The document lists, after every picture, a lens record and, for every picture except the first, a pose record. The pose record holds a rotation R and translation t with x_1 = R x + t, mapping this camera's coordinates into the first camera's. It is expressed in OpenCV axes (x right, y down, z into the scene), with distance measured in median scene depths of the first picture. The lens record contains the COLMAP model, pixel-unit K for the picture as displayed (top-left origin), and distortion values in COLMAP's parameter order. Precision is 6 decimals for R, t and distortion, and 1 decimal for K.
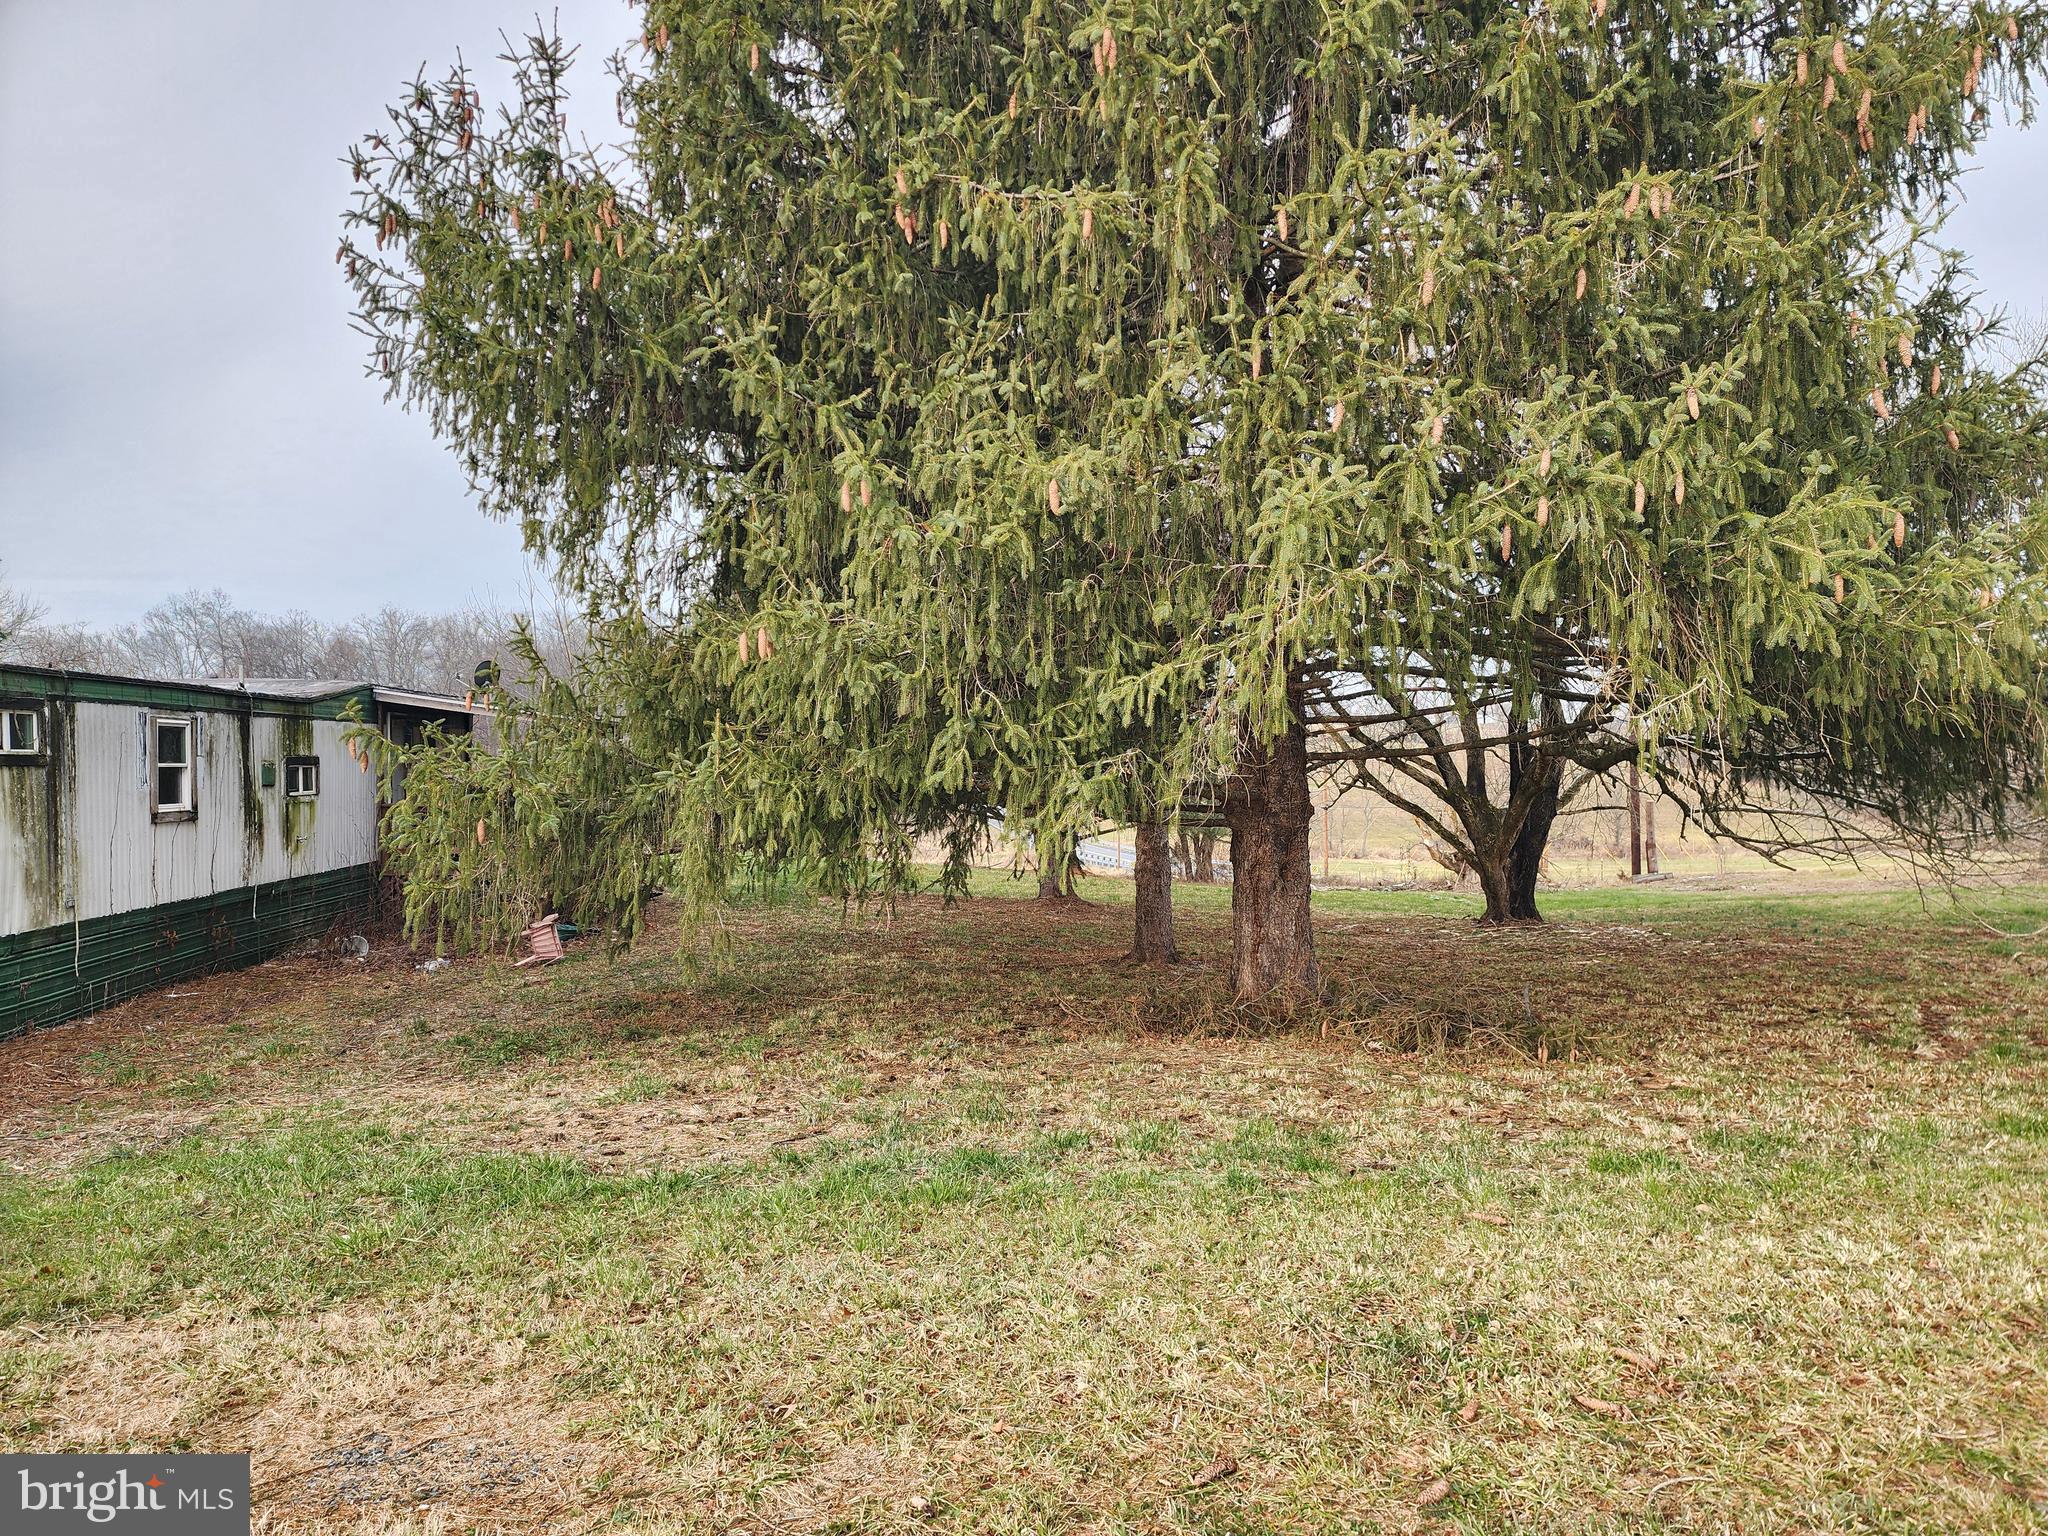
lens RADIAL K [[1347.7, 0, 1048.3], [0, 1347.7, 769.0], [0, 0, 1]] dist [0.067947, -0.050614]
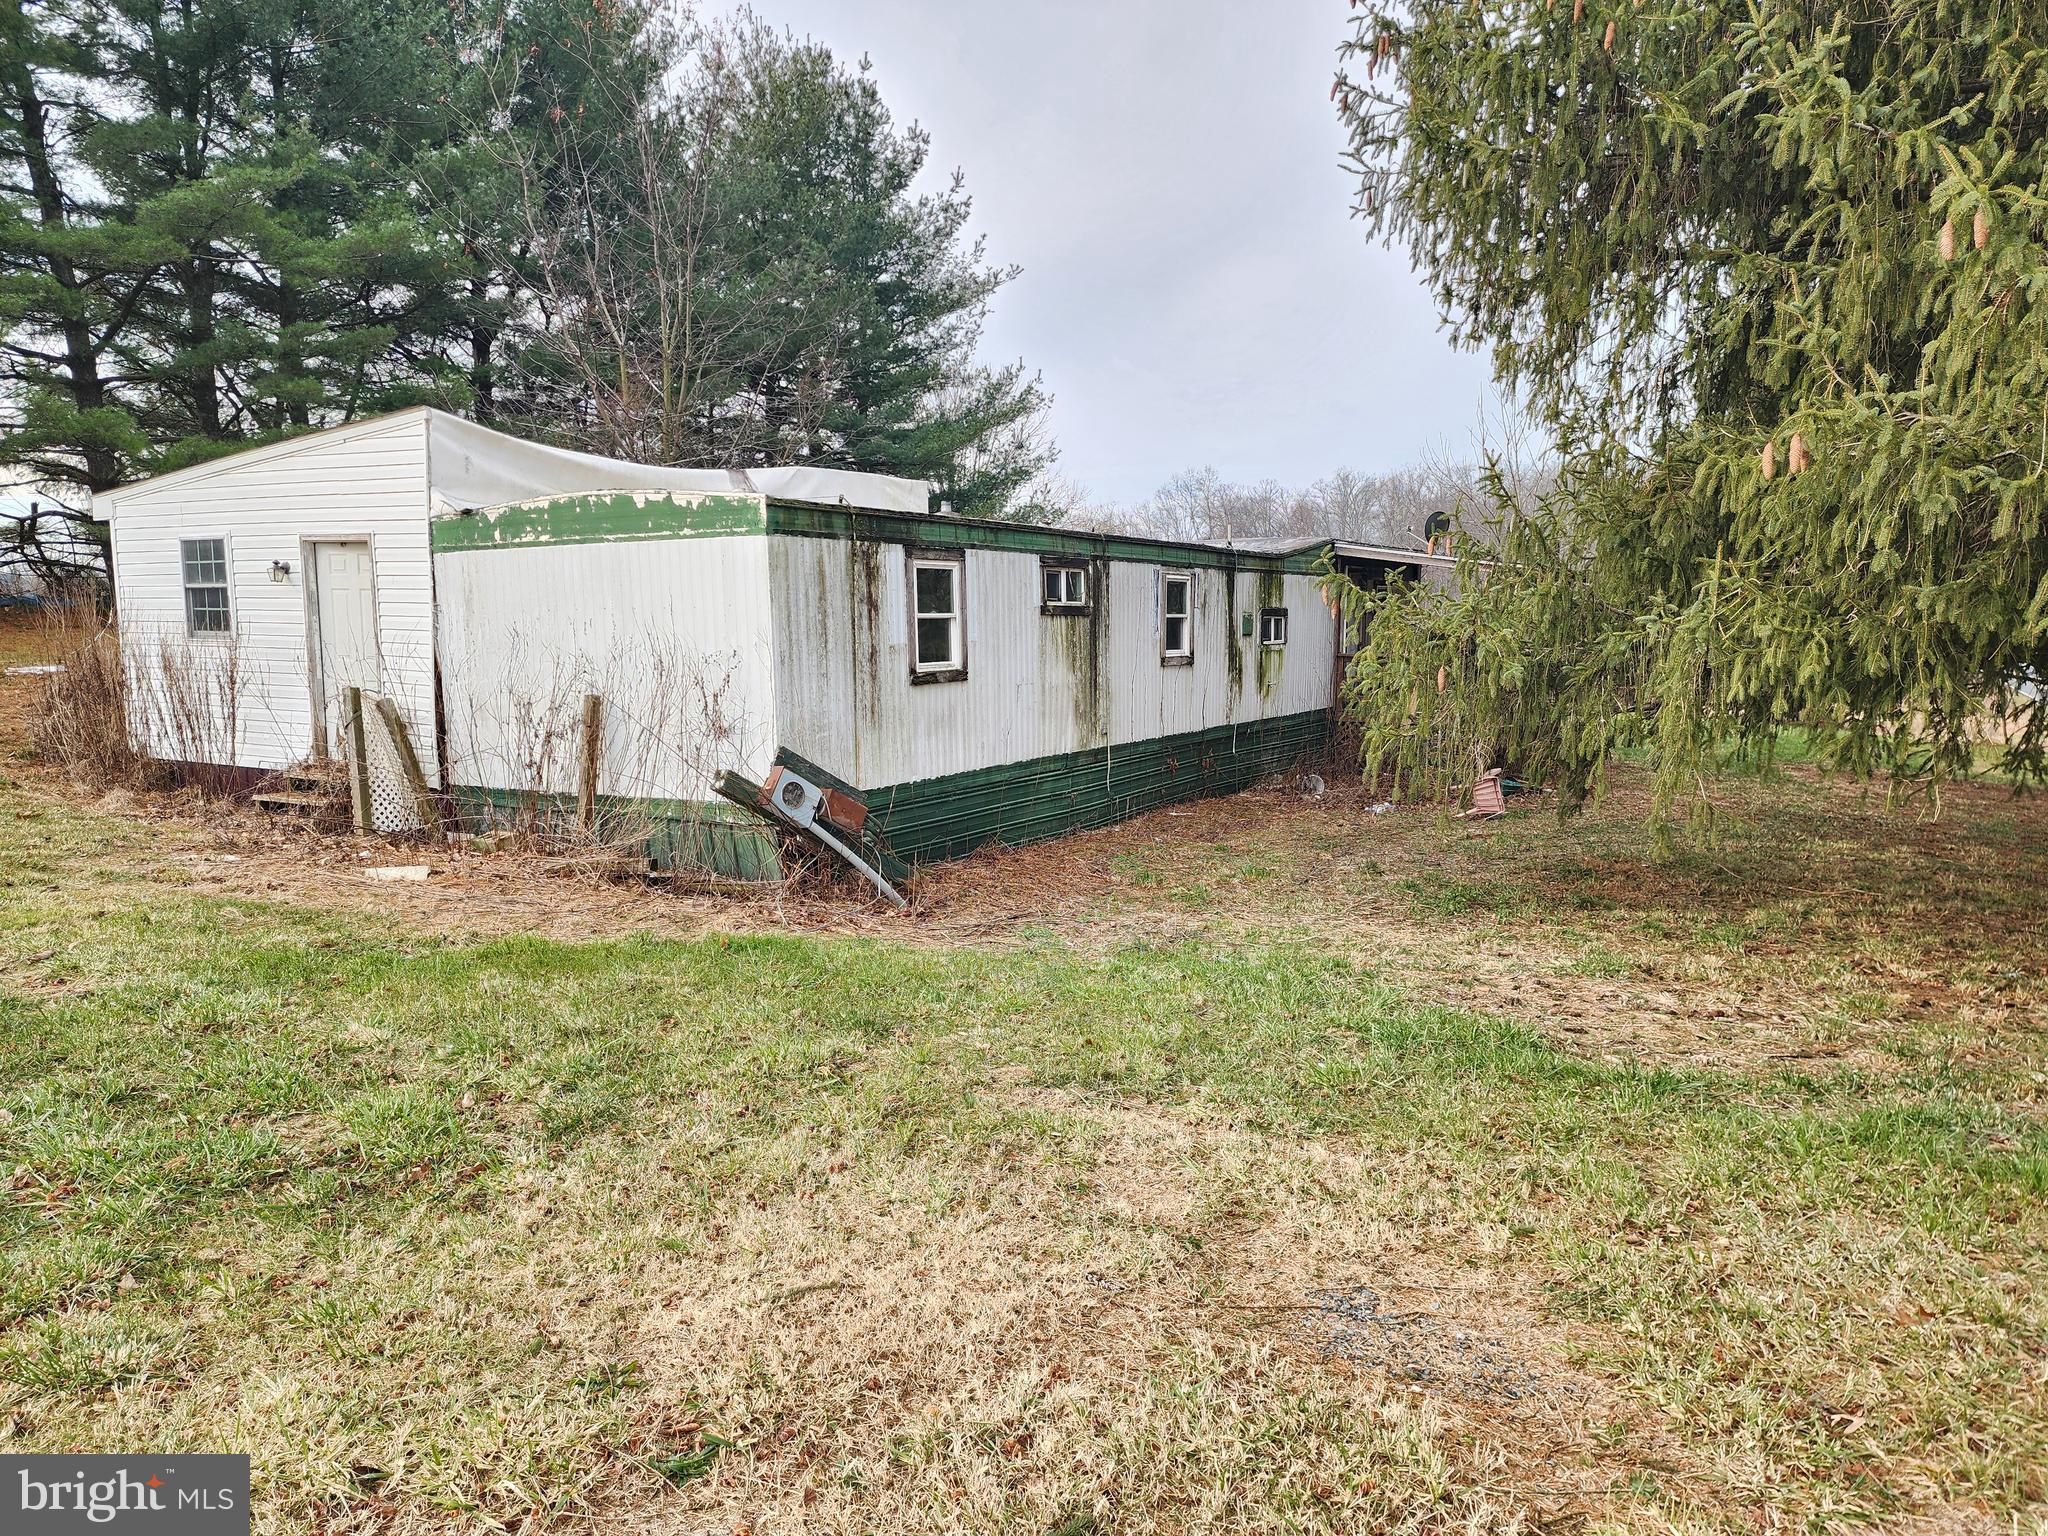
lens RADIAL K [[1349.8, 0, 1054.2], [0, 1349.8, 802.5], [0, 0, 1]] dist [0.058532, -0.047328]
pose [[0.793685, 0.086210, -0.602190, -0.046689], [-0.007648, 0.991243, 0.131828, 0.007905], [0.608281, -0.100024, 0.787394, 0.059777]]
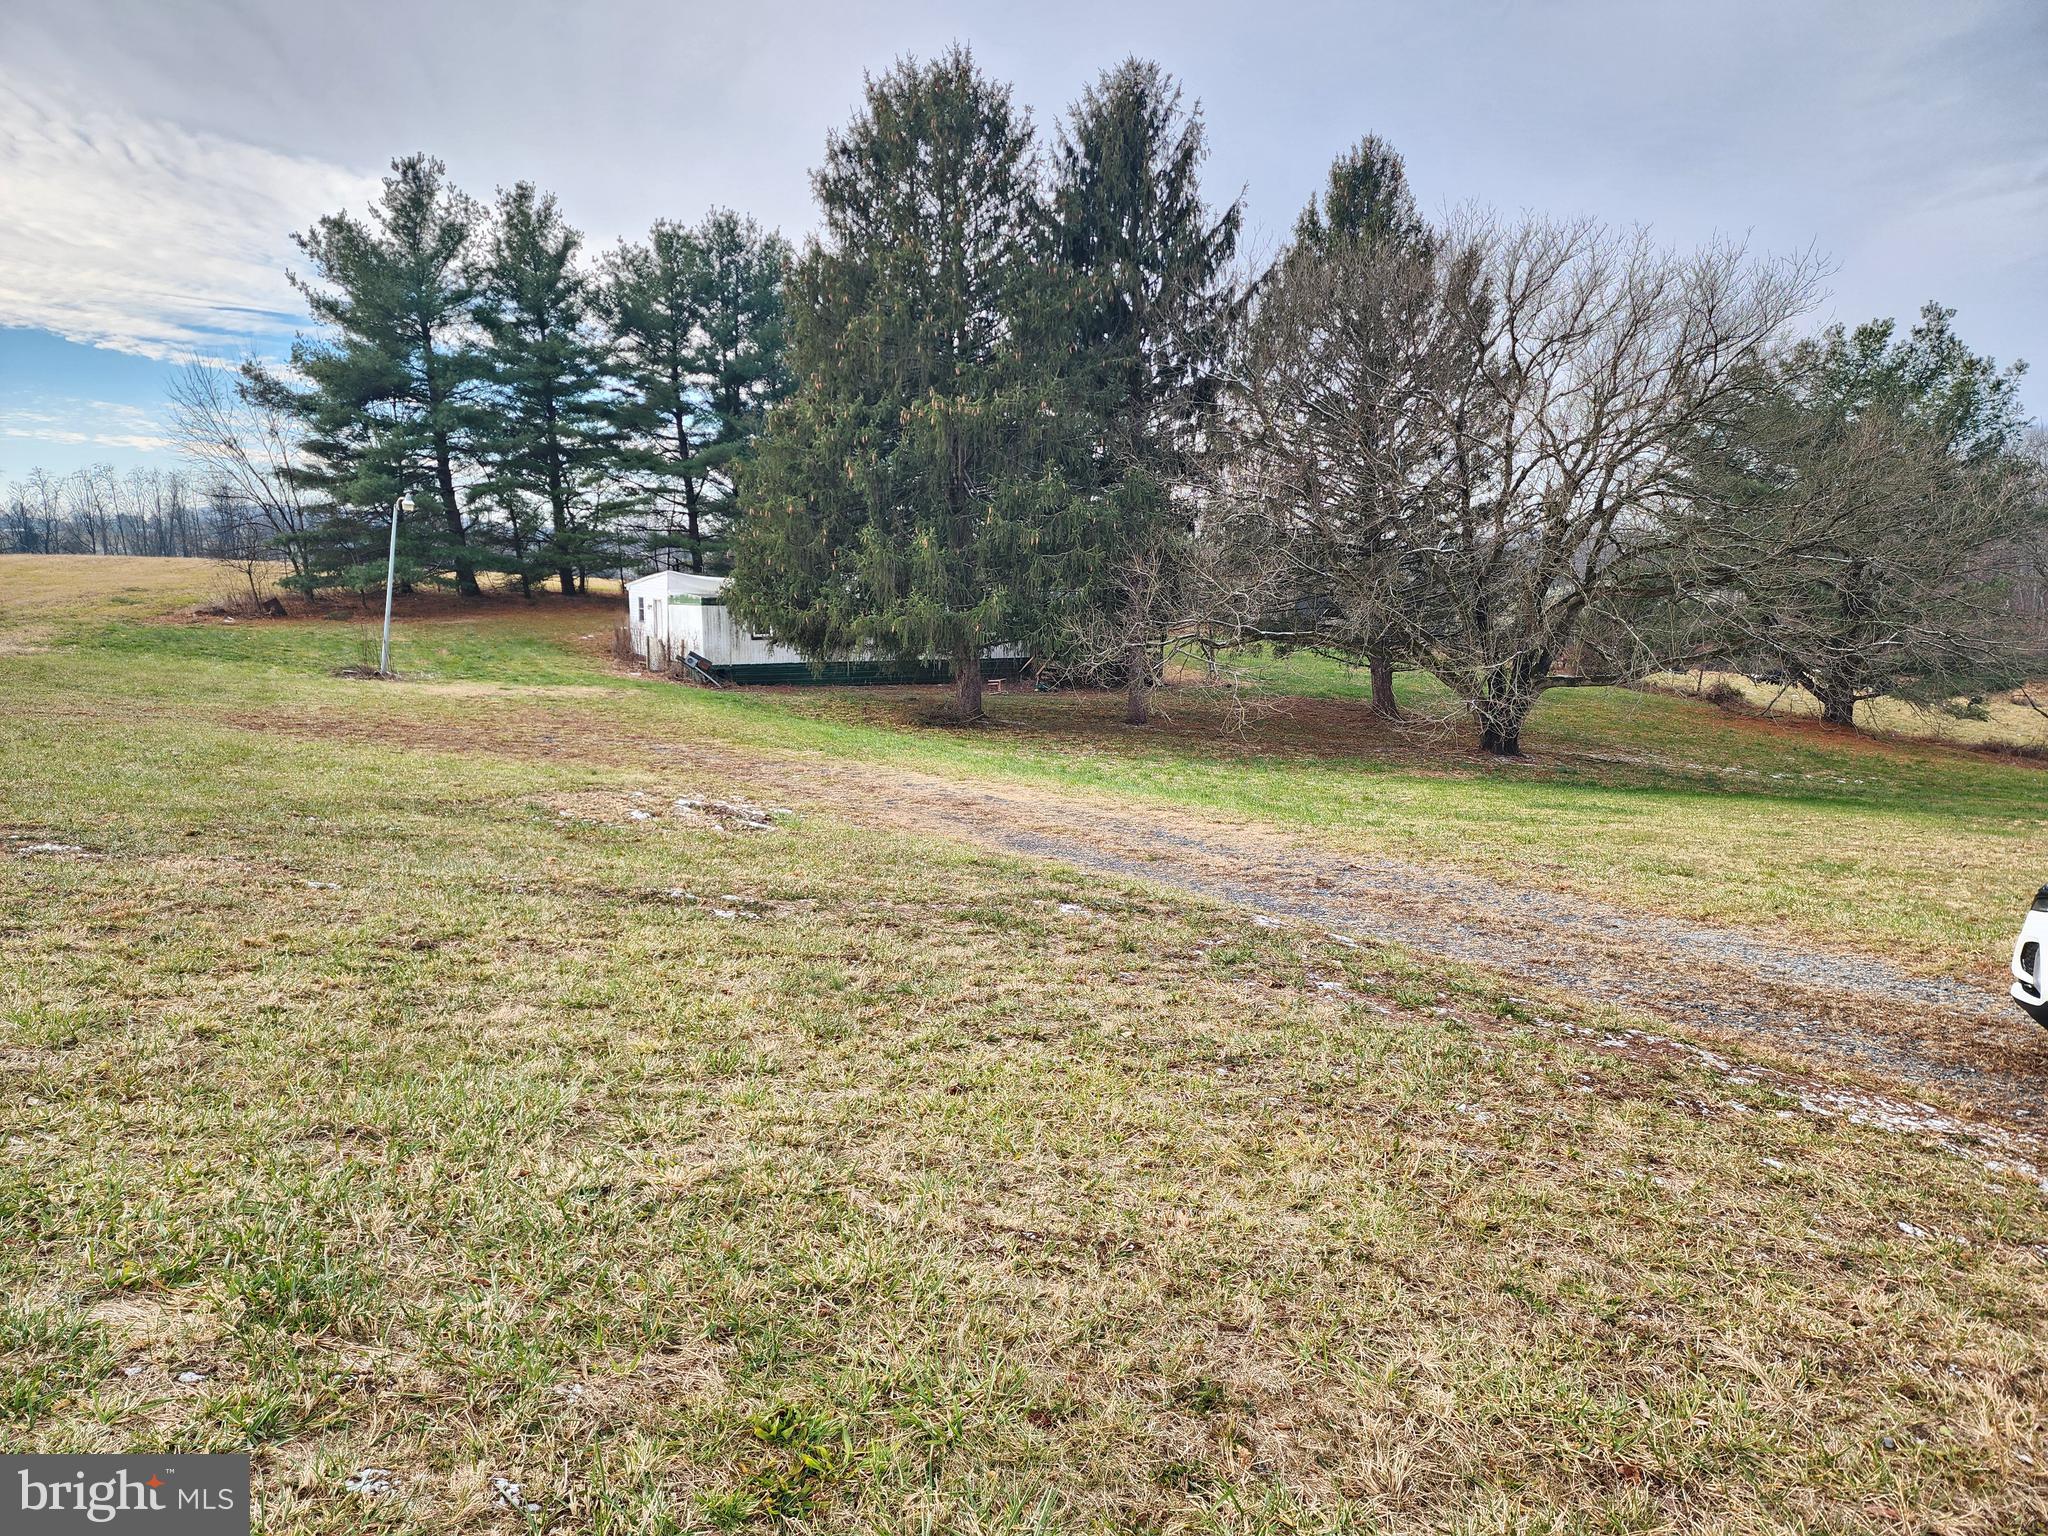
lens RADIAL K [[1364.5, 0, 1011.0], [0, 1364.5, 761.0], [0, 0, 1]] dist [0.094051, -0.074460]
pose [[0.384025, 0.133280, -0.913653, 5.536156], [-0.015170, 0.990304, 0.138086, -0.274349], [0.923198, -0.039168, 0.382323, -0.157858]]
